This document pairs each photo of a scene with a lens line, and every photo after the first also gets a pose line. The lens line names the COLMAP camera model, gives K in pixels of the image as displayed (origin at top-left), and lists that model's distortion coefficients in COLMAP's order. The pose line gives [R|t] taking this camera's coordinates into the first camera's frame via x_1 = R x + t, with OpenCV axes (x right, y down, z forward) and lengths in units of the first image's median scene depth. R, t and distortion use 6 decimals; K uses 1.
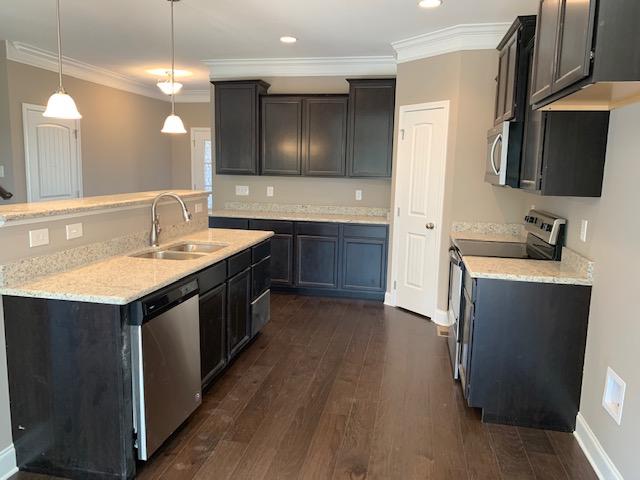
lens RADIAL K [[494.2, 0, 318.0], [0, 494.2, 235.8], [0, 0, 1]] dist [-0.003578, -0.007809]
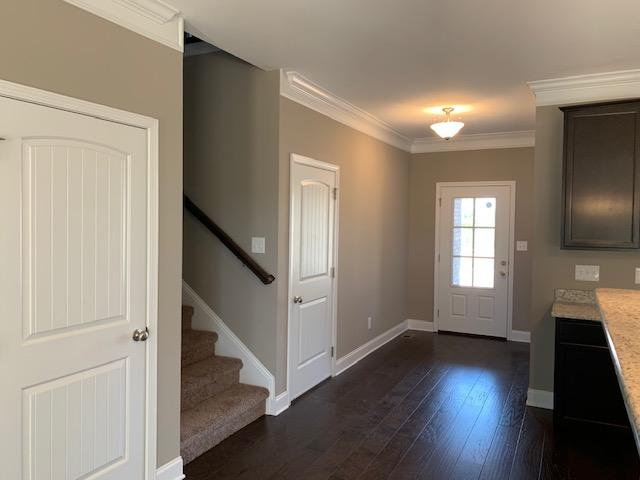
lens RADIAL K [[494.2, 0, 320.6], [0, 494.2, 241.6], [0, 0, 1]] dist [-0.003578, -0.007809]
pose [[0.965830, 0.001396, -0.259174, -0.309645], [-0.027566, 0.994867, -0.097369, -0.057094], [0.257707, 0.101186, 0.960910, 0.267600]]
